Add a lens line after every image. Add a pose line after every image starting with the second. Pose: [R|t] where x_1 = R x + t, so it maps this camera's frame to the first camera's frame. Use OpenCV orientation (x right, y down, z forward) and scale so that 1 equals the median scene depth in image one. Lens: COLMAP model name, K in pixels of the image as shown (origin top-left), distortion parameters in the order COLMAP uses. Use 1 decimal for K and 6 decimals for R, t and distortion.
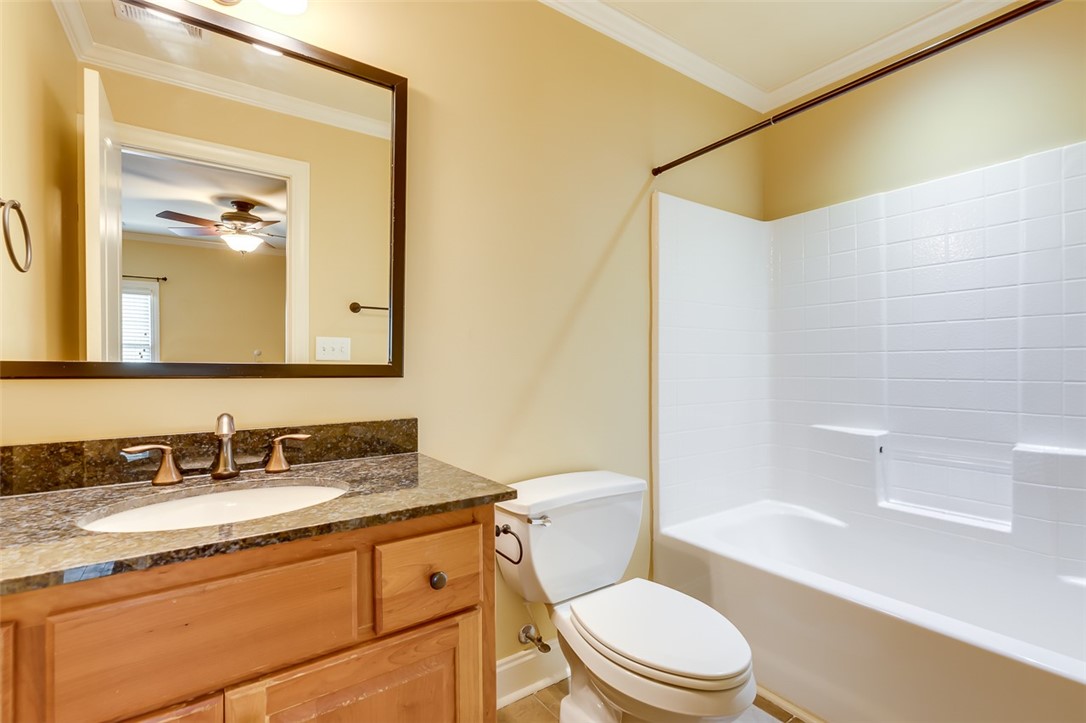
lens RADIAL K [[488.3, 0, 546.2], [0, 488.3, 368.1], [0, 0, 1]] dist [0.011148, -0.002021]
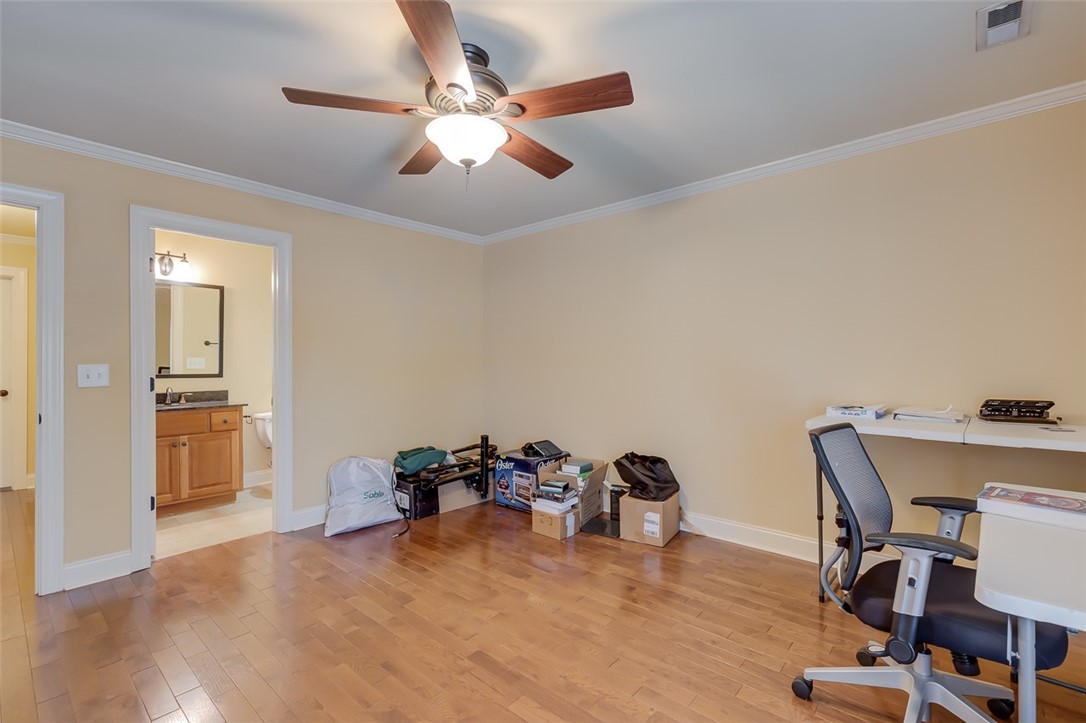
lens RADIAL K [[488.3, 0, 545.4], [0, 488.3, 362.5], [0, 0, 1]] dist [0.011148, -0.002021]
pose [[0.974479, -0.002400, 0.224468, 1.374451], [0.001174, 0.999984, 0.005595, -0.126916], [-0.224478, -0.005189, 0.974465, -3.435314]]
